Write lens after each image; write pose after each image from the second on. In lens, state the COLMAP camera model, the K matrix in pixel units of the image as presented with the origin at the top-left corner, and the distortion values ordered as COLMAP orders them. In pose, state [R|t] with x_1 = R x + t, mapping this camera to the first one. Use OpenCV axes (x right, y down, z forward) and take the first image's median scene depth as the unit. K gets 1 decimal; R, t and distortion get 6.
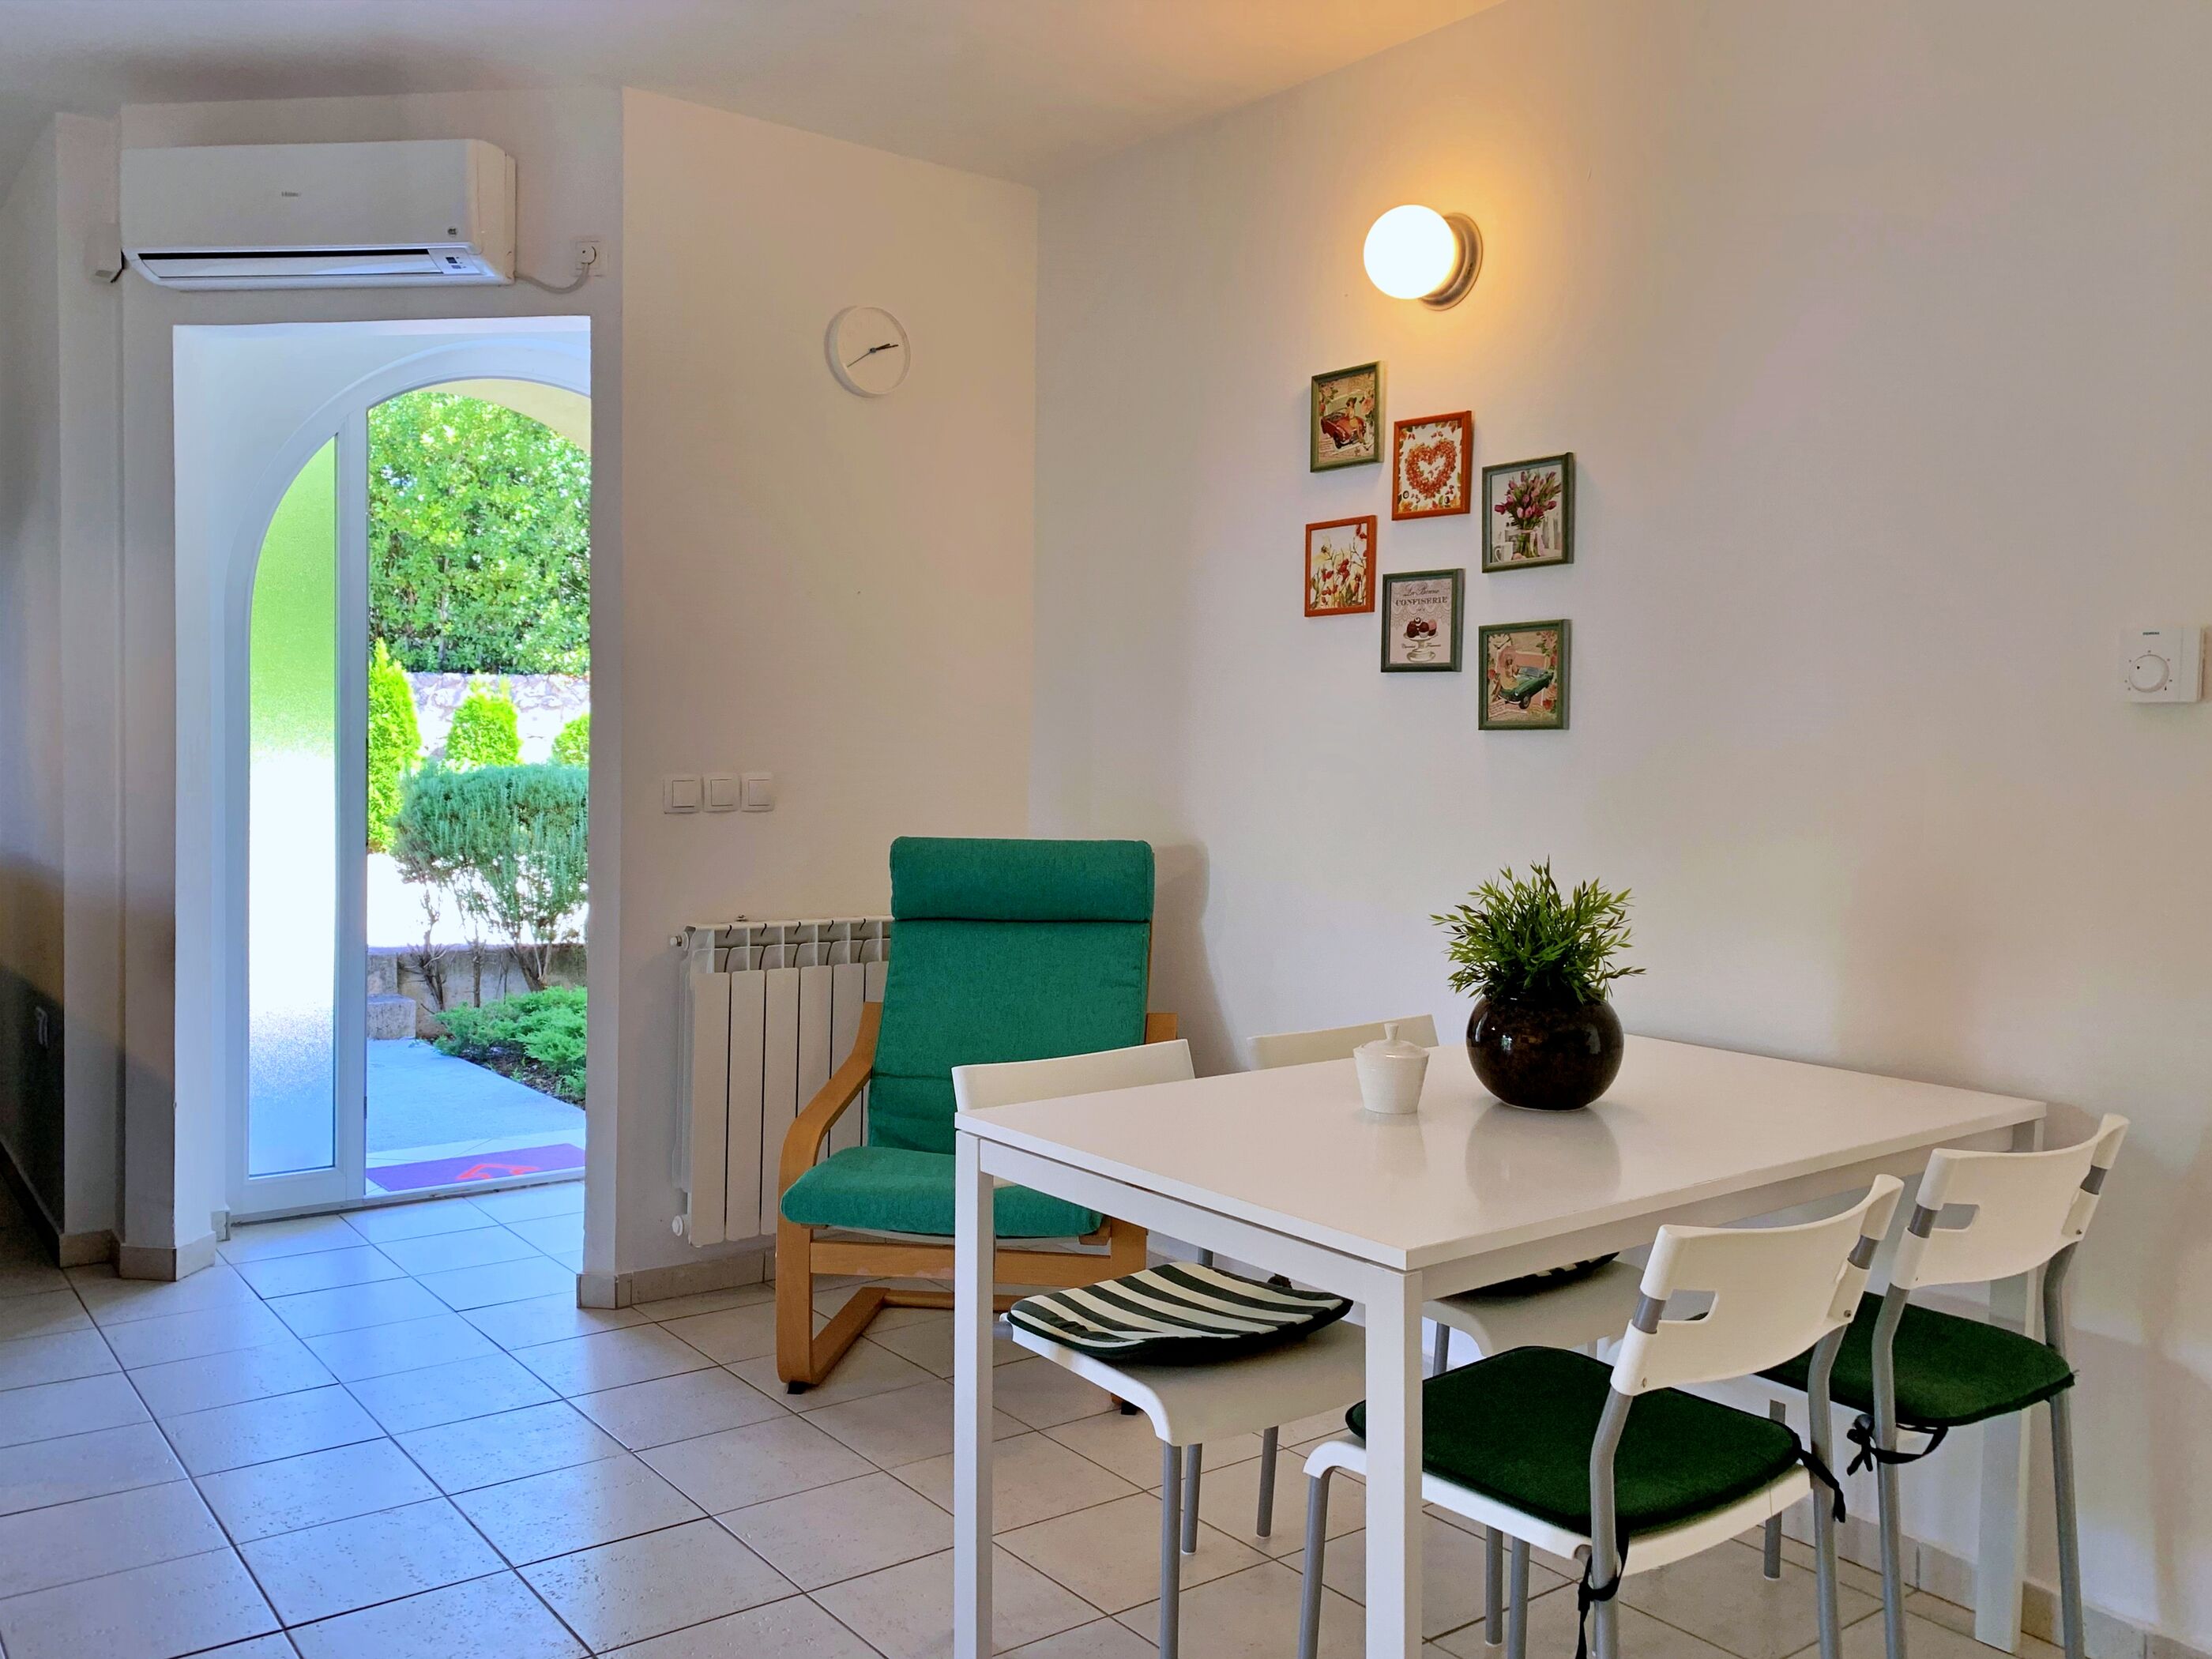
lens RADIAL K [[1796.8, 0, 1099.5], [0, 1796.8, 833.4], [0, 0, 1]] dist [0.043062, -0.017860]
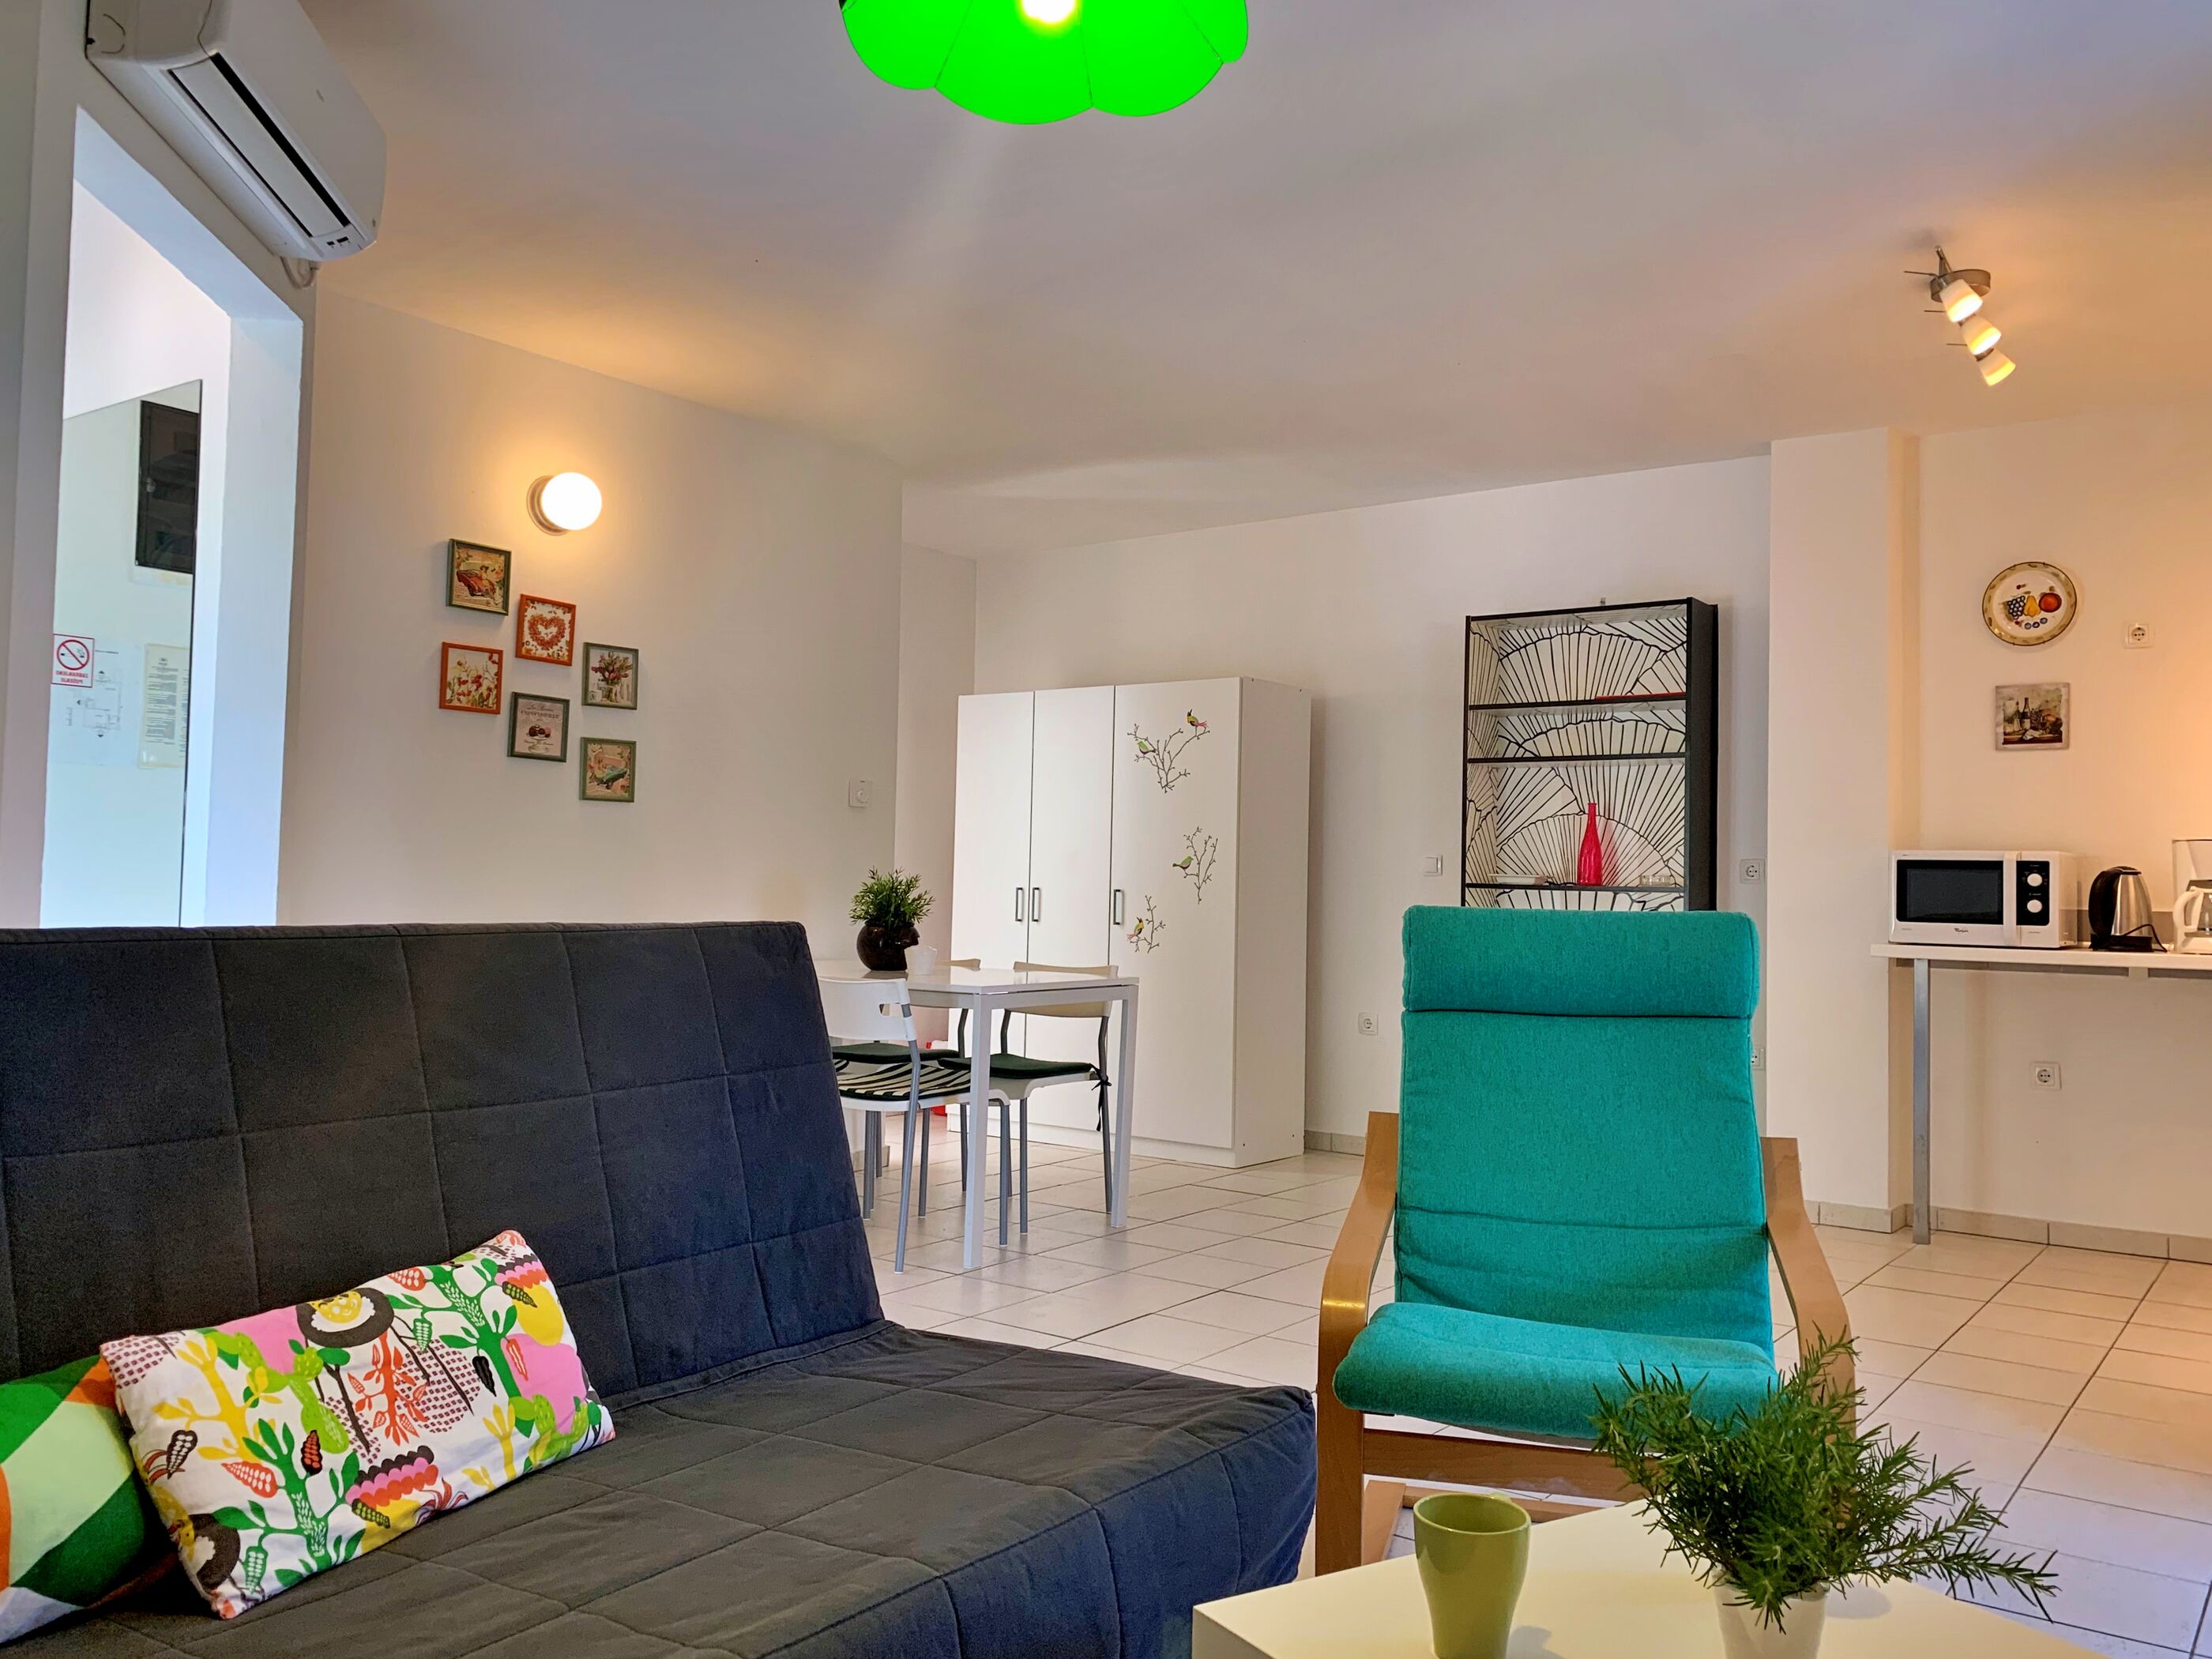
lens RADIAL K [[1710.9, 0, 1102.6], [0, 1710.9, 822.8], [0, 0, 1]] dist [0.053911, -0.078361]
pose [[-0.280116, 0.010767, 0.959906, -1.387278], [0.014170, 0.999875, -0.007080, -0.017722], [-0.959861, 0.011619, -0.280234, 0.951035]]
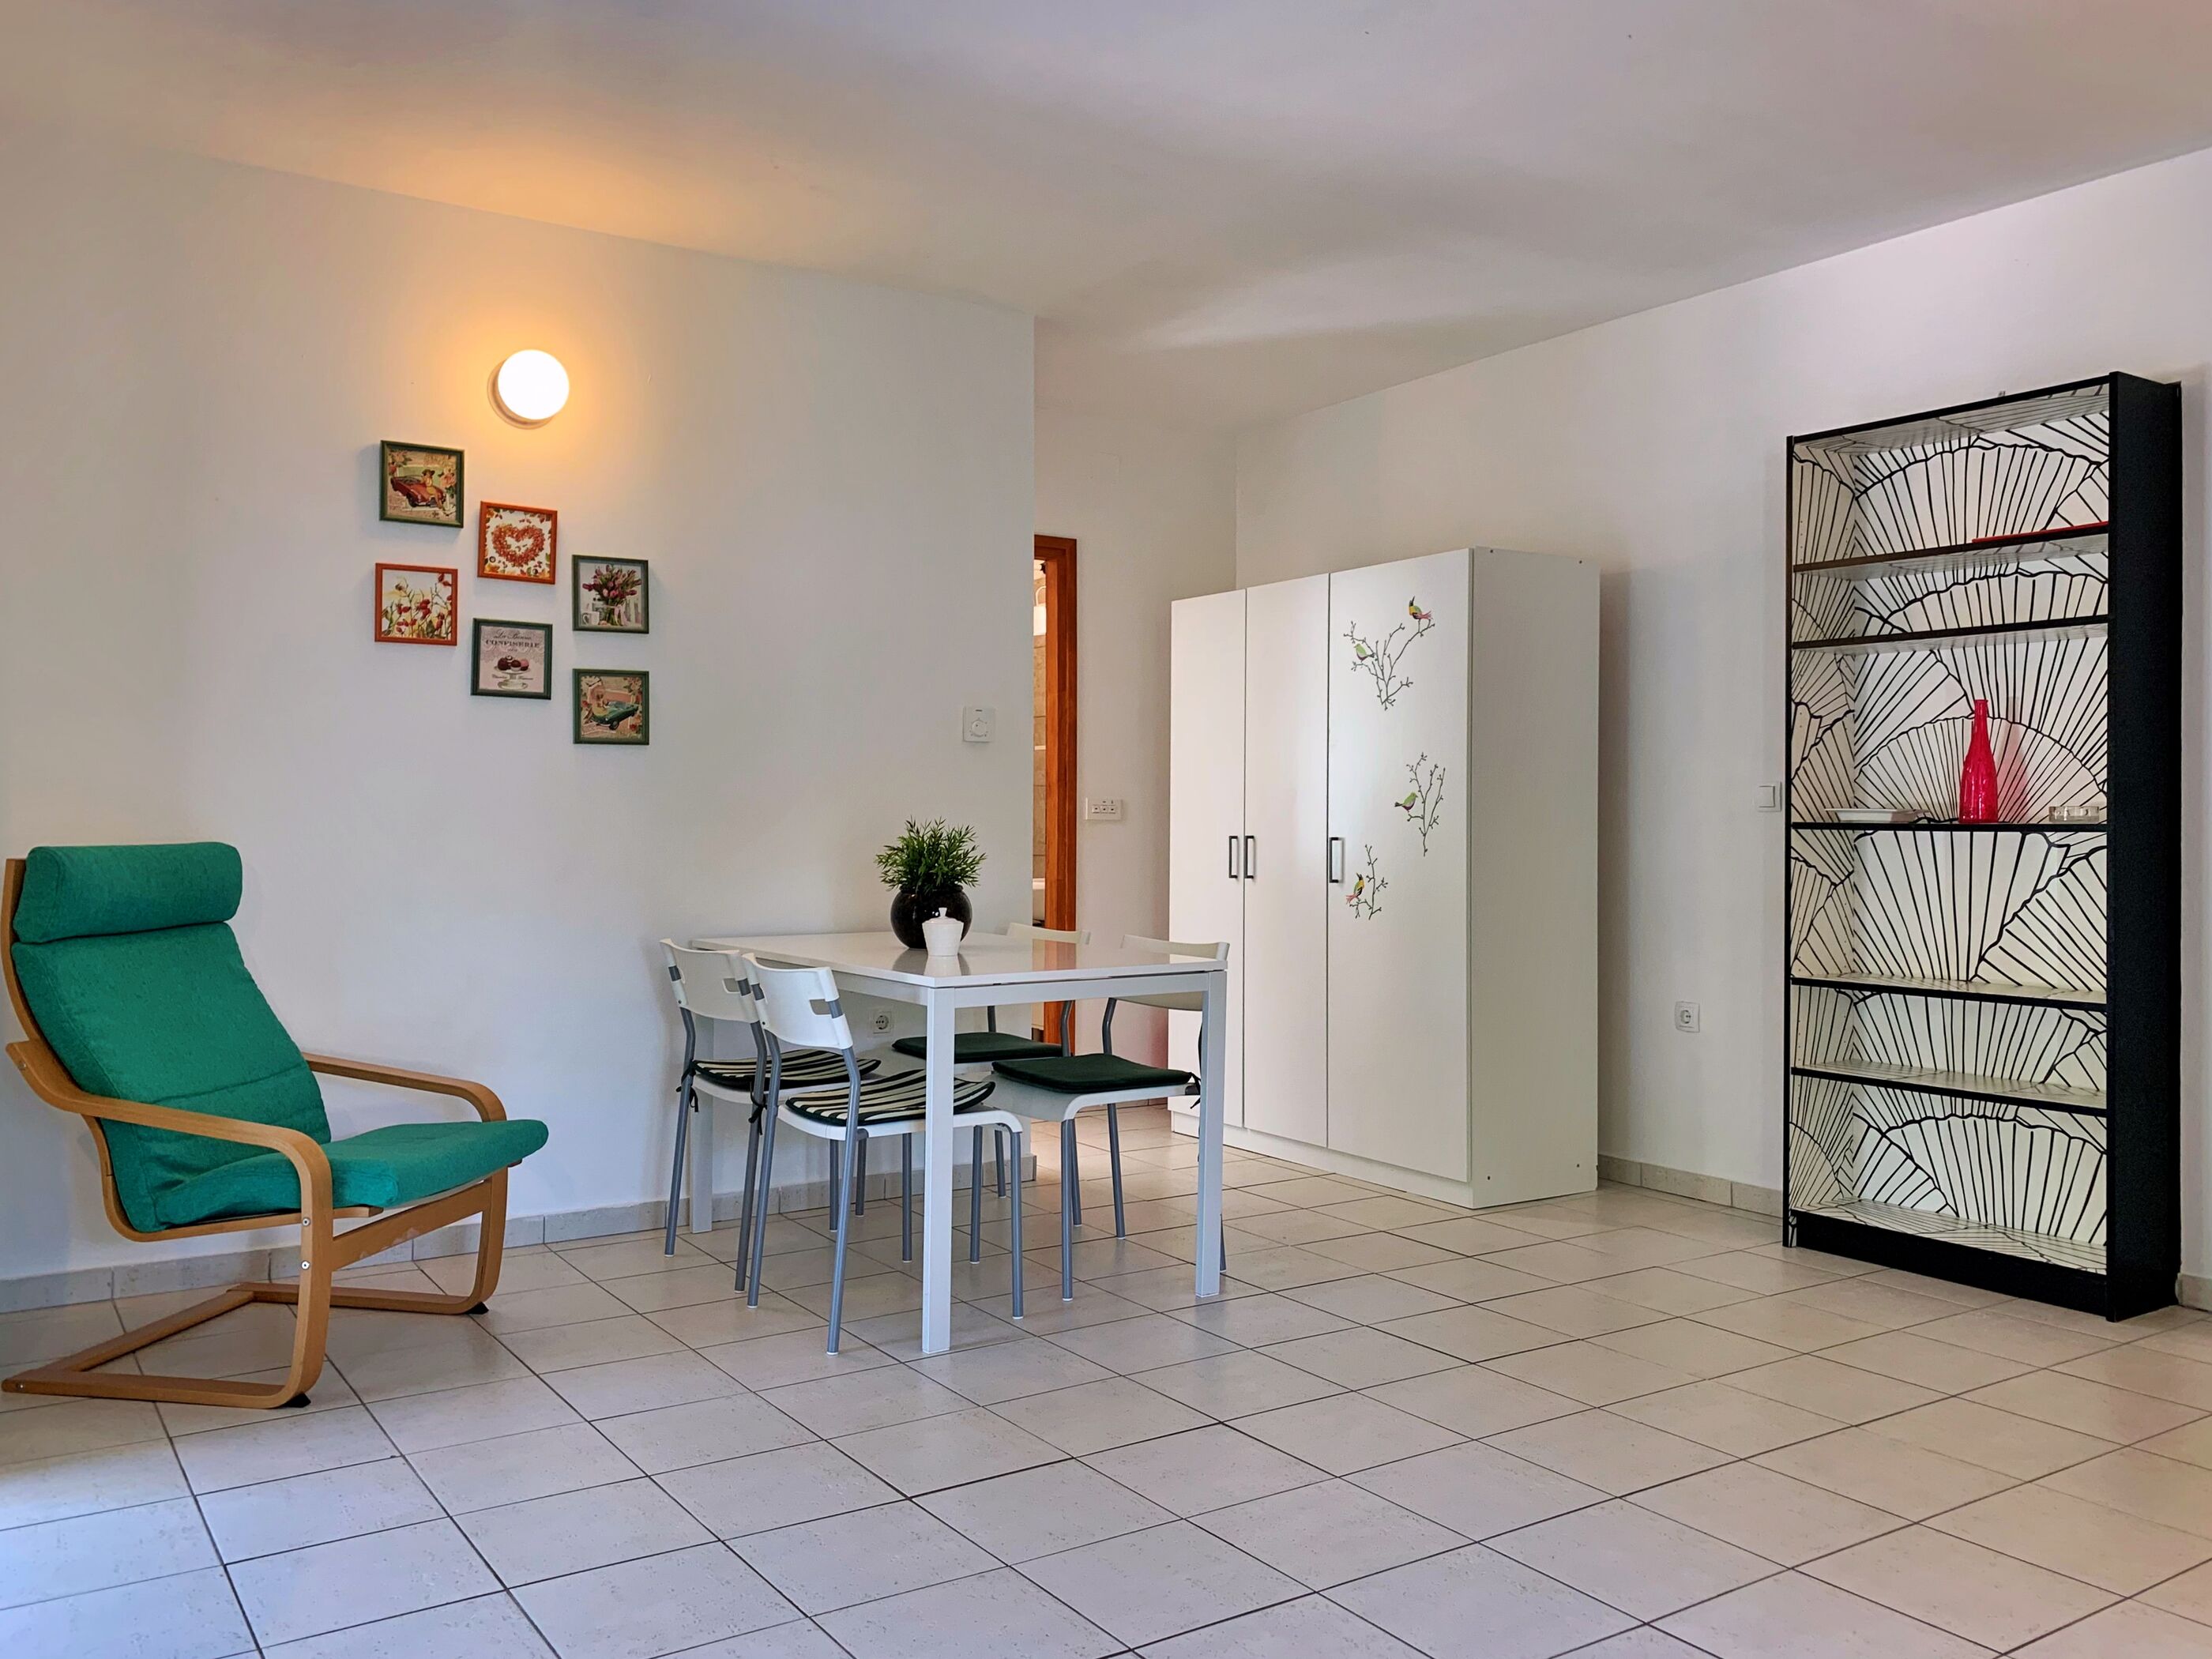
lens RADIAL K [[1776.4, 0, 1113.8], [0, 1776.4, 816.8], [0, 0, 1]] dist [0.025478, -0.037137]
pose [[0.060470, -0.018732, 0.997994, -1.092437], [0.040086, 0.999063, 0.016324, -0.006650], [-0.997365, 0.039019, 0.061164, 0.488949]]
